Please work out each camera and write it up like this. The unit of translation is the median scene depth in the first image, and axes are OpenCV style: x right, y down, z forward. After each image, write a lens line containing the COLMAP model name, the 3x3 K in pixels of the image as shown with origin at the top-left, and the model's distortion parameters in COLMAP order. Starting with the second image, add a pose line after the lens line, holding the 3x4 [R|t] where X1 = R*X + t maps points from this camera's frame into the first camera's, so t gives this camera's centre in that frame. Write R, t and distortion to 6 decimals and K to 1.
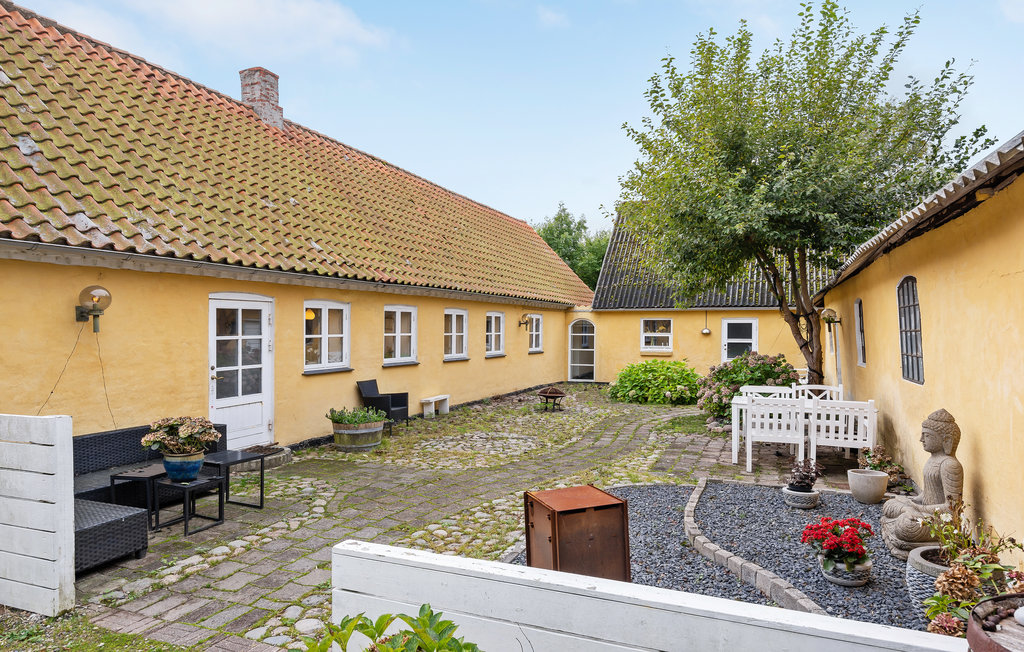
lens RADIAL K [[645.3, 0, 511.5], [0, 645.3, 328.0], [0, 0, 1]] dist [0.011615, 0.003521]
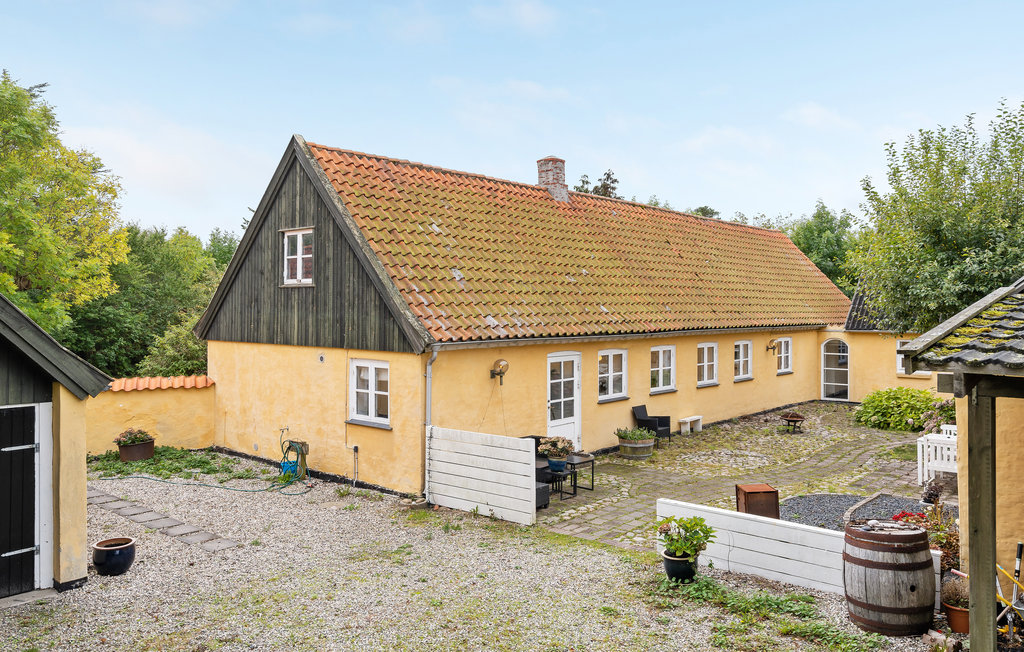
lens RADIAL K [[774.7, 0, 532.9], [0, 774.7, 293.2], [0, 0, 1]] dist [0.014241, 0.008380]
pose [[0.952520, -0.007940, -0.304373, 0.058416], [0.001810, 0.999790, -0.020416, -0.123180], [0.304472, 0.018896, 0.952334, -0.616460]]
